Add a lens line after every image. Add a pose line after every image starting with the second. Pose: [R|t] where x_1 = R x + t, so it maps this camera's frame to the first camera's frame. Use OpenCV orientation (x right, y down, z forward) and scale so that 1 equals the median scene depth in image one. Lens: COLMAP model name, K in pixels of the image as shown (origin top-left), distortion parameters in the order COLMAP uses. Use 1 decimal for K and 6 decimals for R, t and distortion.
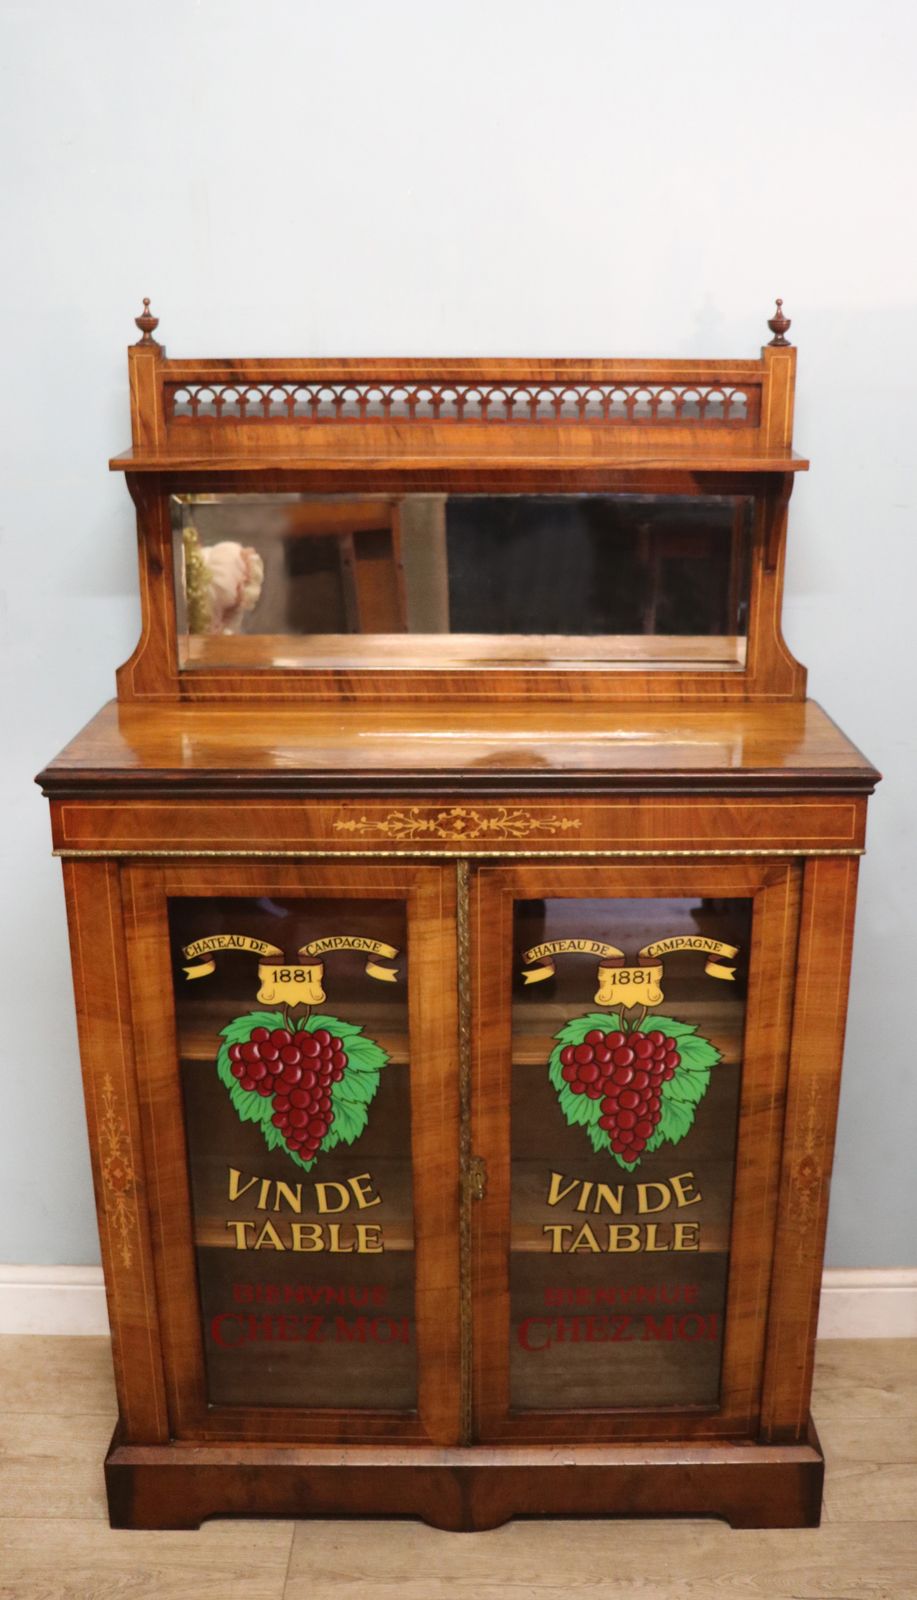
lens RADIAL K [[1476.1, 0, 487.1], [0, 1476.1, 717.2], [0, 0, 1]] dist [-0.121490, 0.000000]
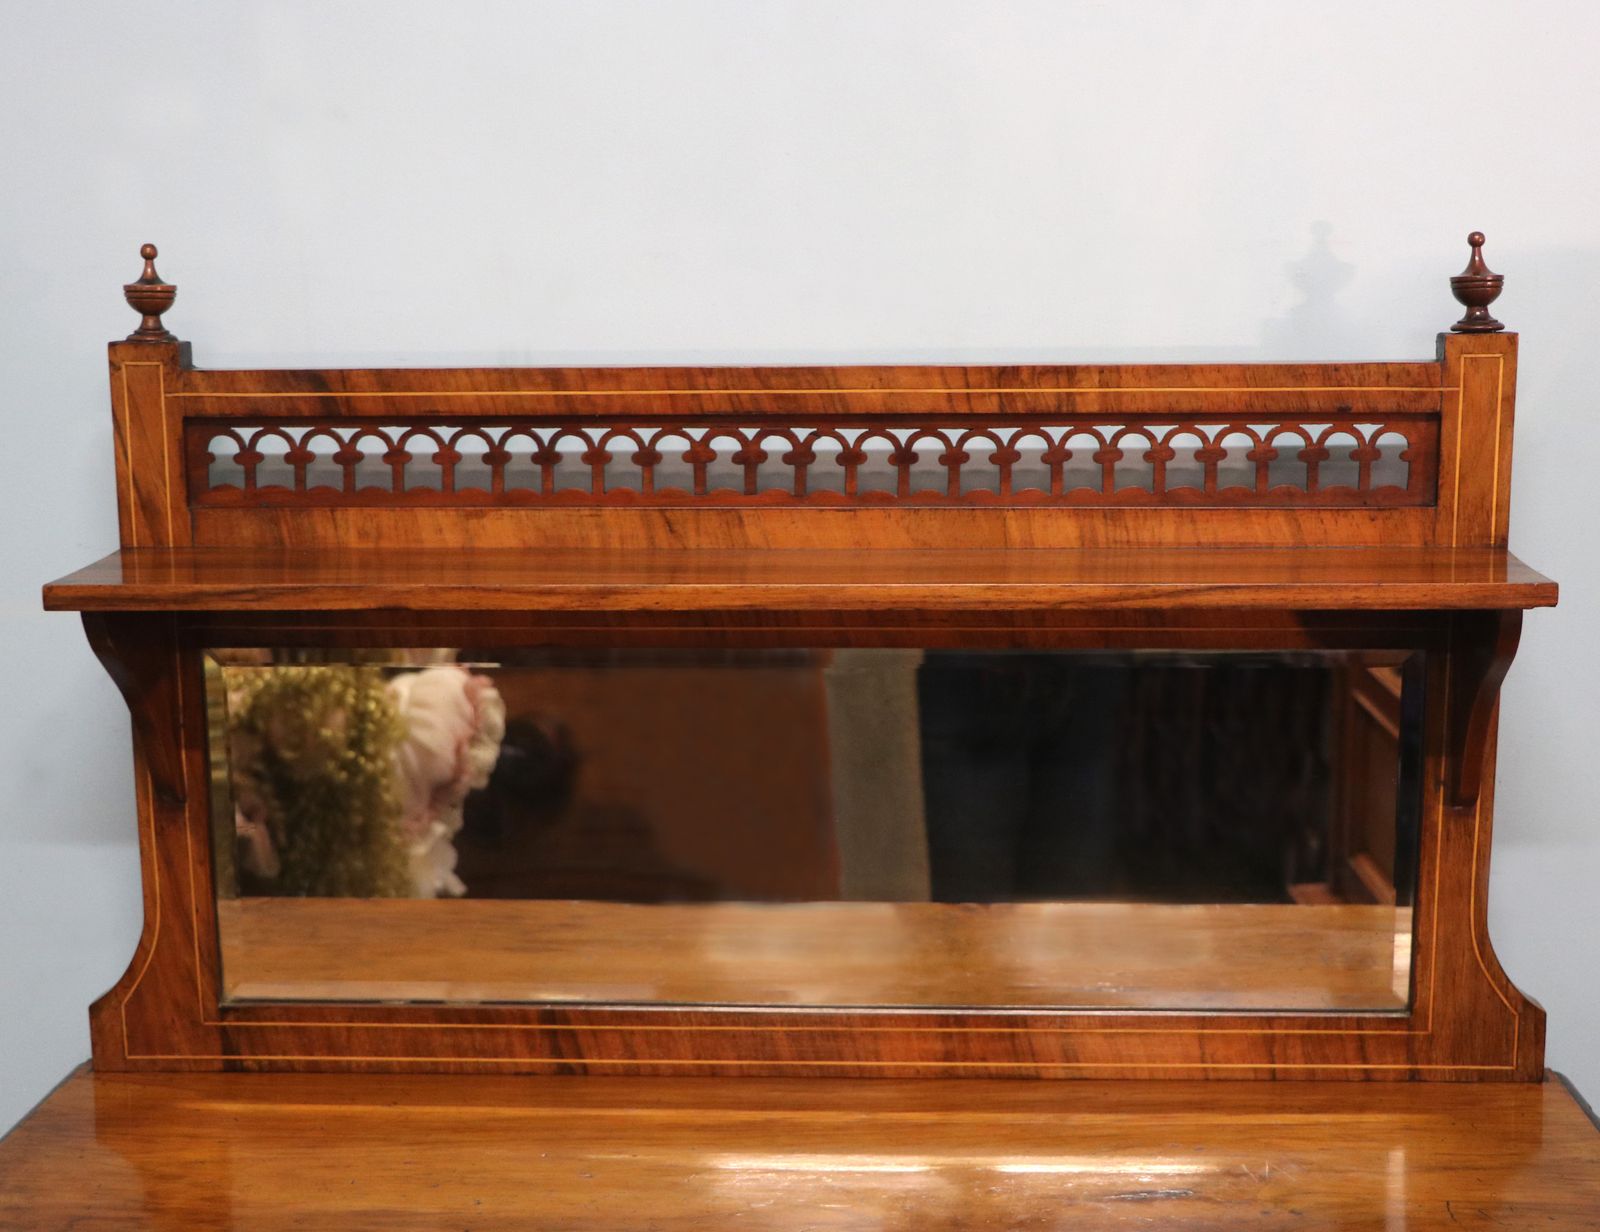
lens RADIAL K [[2221.5, 0, 824.3], [0, 2221.5, 614.0], [0, 0, 1]] dist [-0.044489, 0.000000]
pose [[0.998803, -0.002954, -0.048828, 0.024830], [-0.002537, 0.993705, -0.112004, -0.084026], [0.048851, 0.111994, 0.992507, 0.291337]]
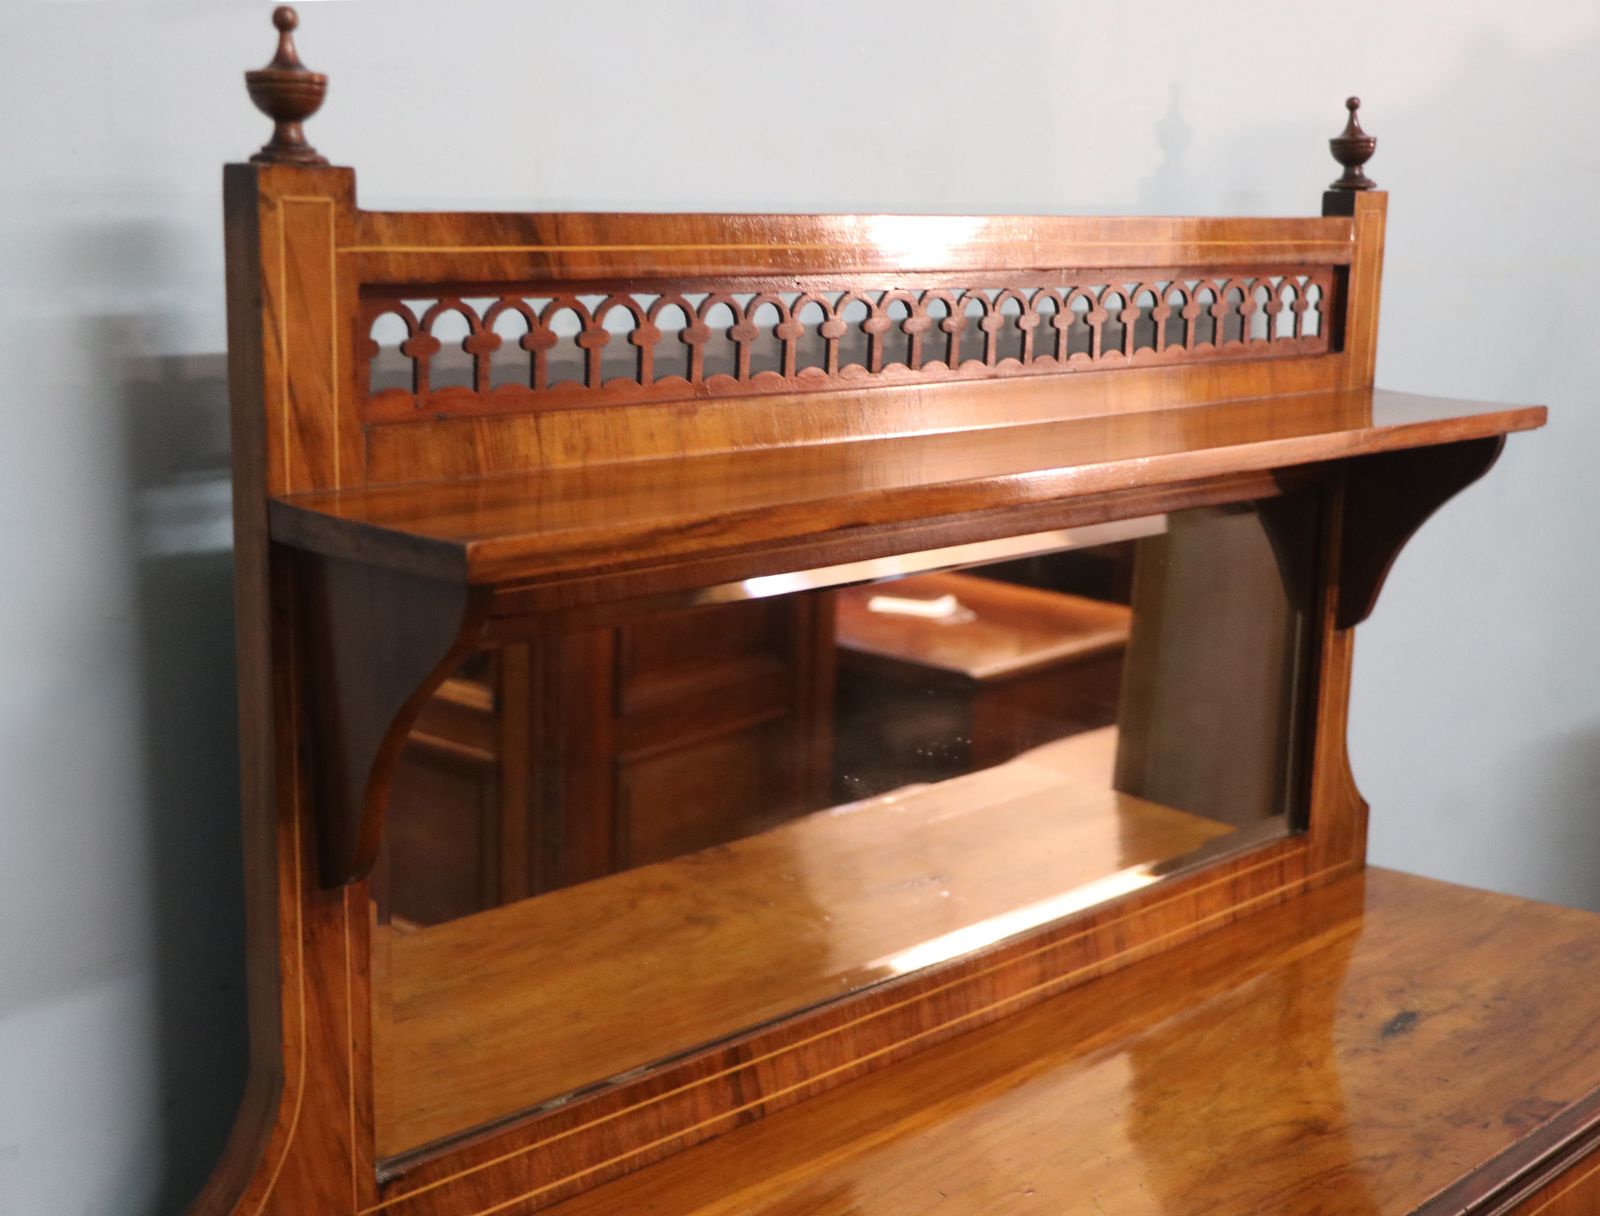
lens RADIAL K [[2292.6, 0, 911.2], [0, 2292.6, 652.8], [0, 0, 1]] dist [-0.012853, 0.000000]
pose [[0.650830, -0.140051, 0.746194, -0.517294], [0.193566, 0.980968, 0.015286, -0.137691], [-0.734134, 0.134489, 0.665553, 0.598624]]
